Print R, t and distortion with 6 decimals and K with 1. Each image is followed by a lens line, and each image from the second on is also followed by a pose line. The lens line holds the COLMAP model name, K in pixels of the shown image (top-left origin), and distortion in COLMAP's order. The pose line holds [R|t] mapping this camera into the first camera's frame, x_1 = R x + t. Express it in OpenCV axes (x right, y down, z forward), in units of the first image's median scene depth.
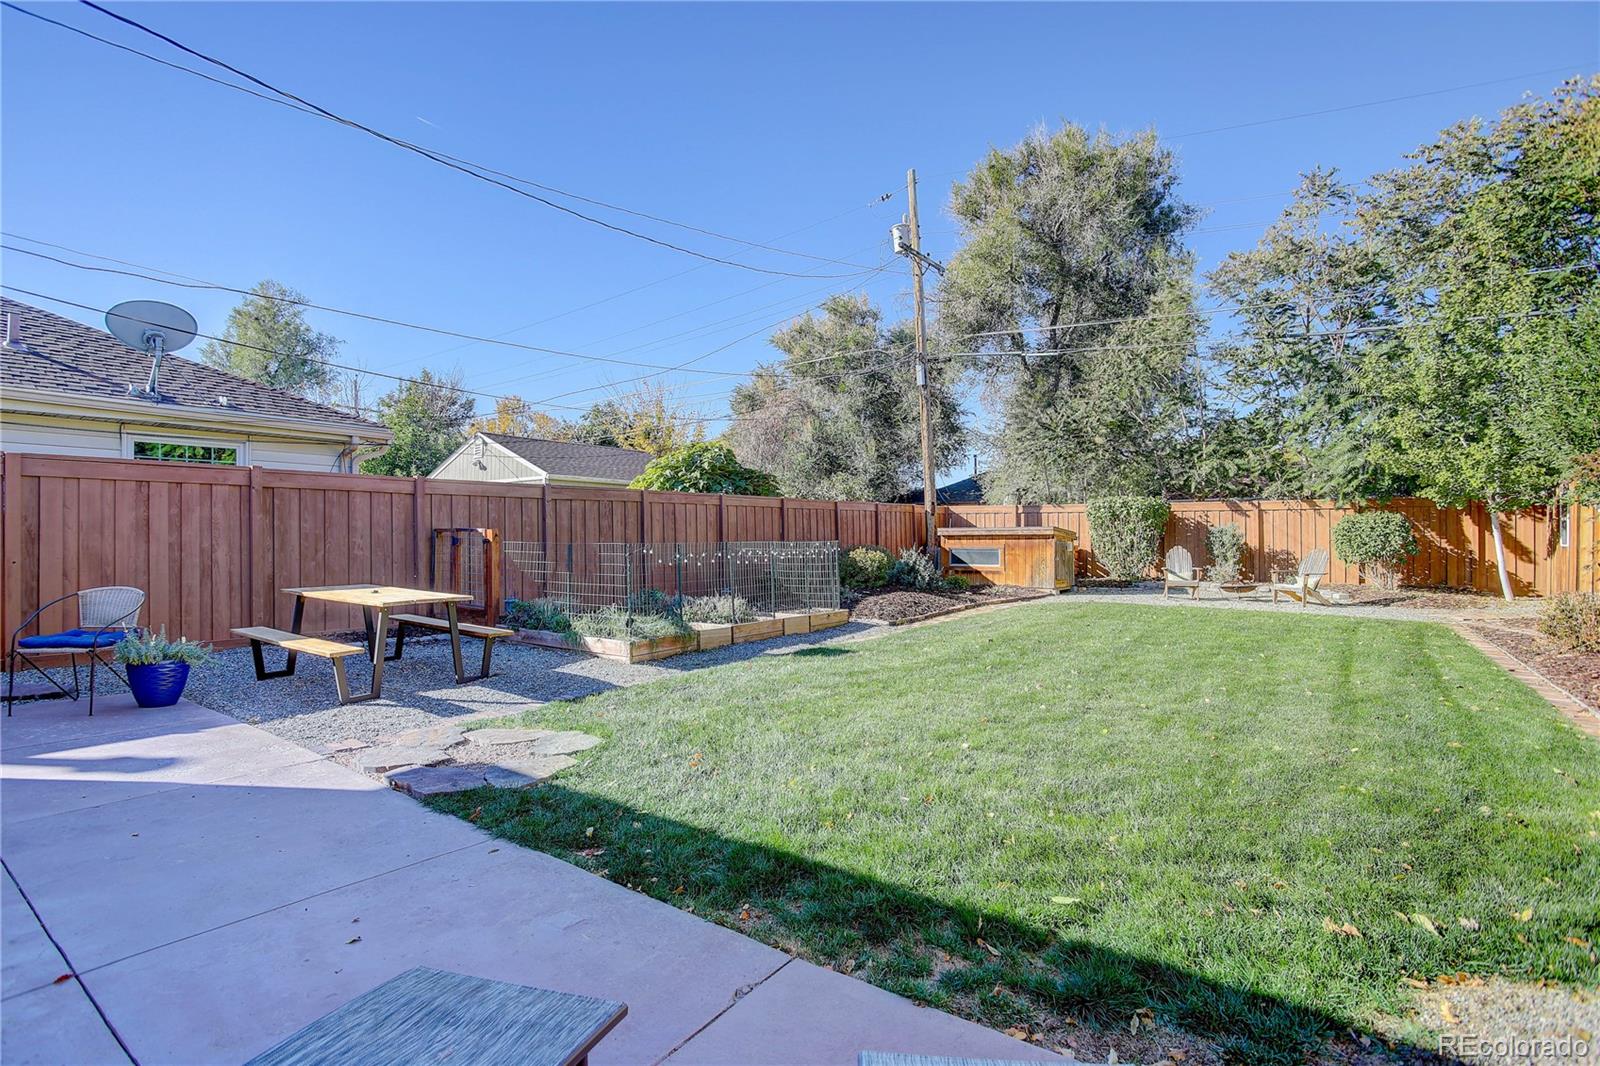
lens RADIAL K [[786.2, 0, 800.0], [0, 786.2, 533.0], [0, 0, 1]] dist [-0.047478, 0.020677]
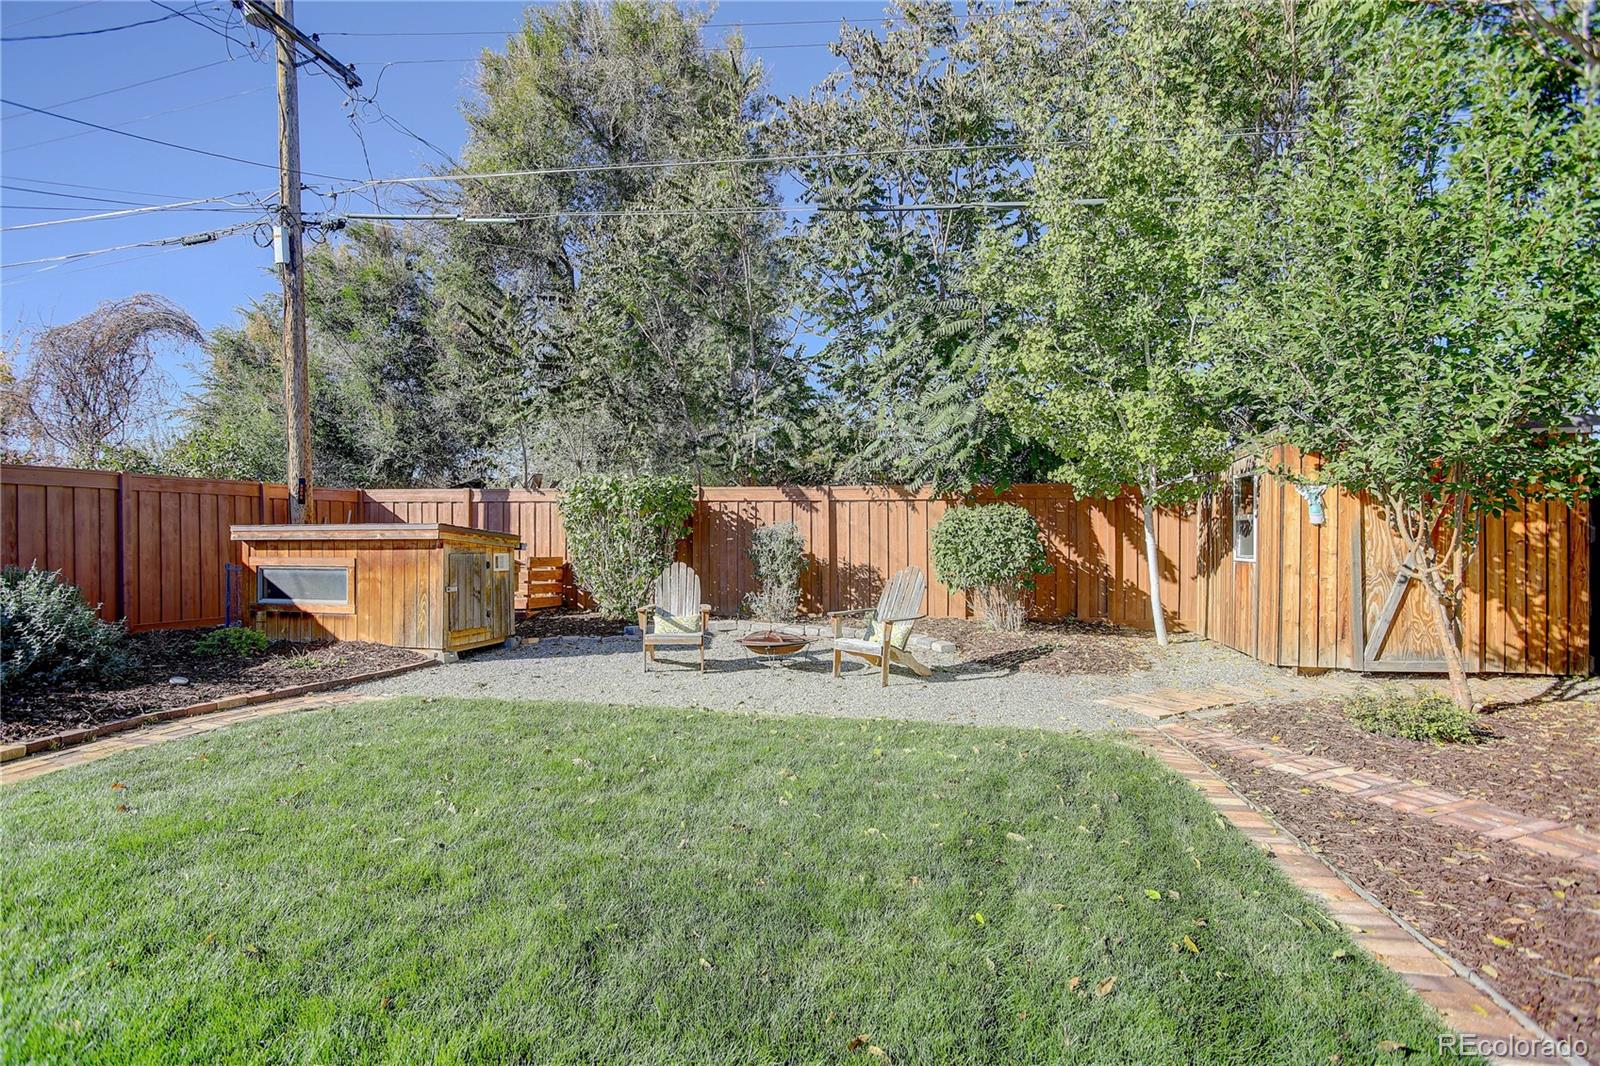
lens RADIAL K [[786.2, 0, 800.0], [0, 786.2, 533.0], [0, 0, 1]] dist [-0.047478, 0.020677]
pose [[0.904354, 0.005746, 0.426745, 0.318852], [-0.003995, 0.999980, -0.004997, -0.000636], [-0.426764, 0.002814, 0.904358, 0.464467]]
